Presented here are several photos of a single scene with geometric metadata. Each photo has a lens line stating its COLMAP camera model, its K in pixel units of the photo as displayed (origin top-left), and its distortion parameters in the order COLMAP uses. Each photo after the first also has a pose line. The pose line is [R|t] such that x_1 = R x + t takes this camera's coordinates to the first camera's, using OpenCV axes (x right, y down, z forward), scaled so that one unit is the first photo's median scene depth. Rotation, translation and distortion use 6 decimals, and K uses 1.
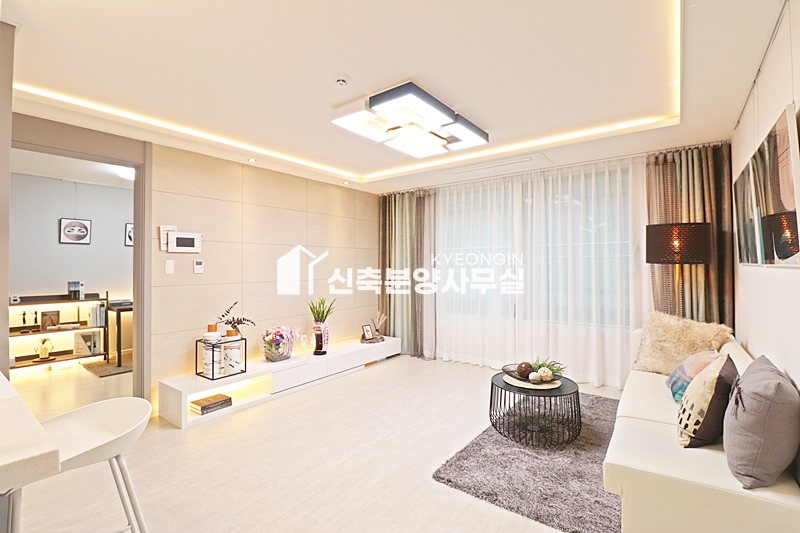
lens RADIAL K [[367.8, 0, 400.9], [0, 367.8, 260.9], [0, 0, 1]] dist [-0.004331, -0.010255]
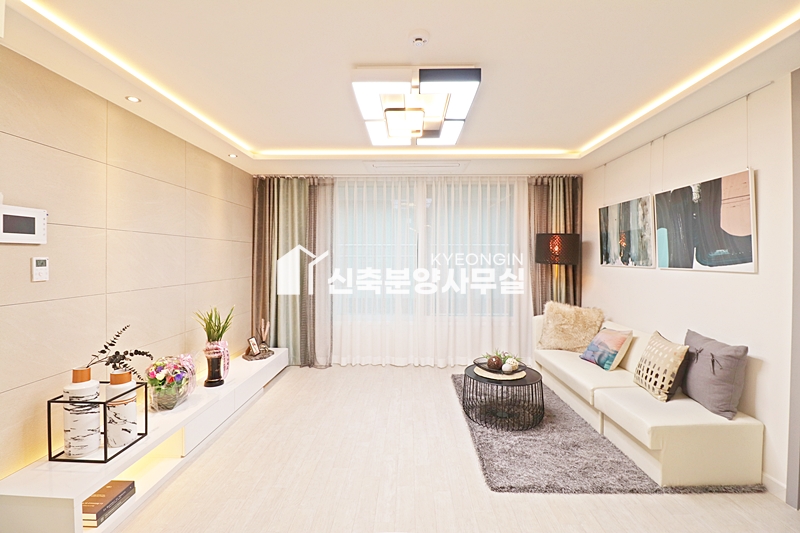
lens RADIAL K [[367.8, 0, 401.4], [0, 367.8, 259.8], [0, 0, 1]] dist [-0.004331, -0.010255]
pose [[0.813784, 0.005437, 0.581143, -0.426358], [-0.016188, 0.999780, 0.013315, -0.014672], [-0.580942, -0.020243, 0.813693, 0.234389]]
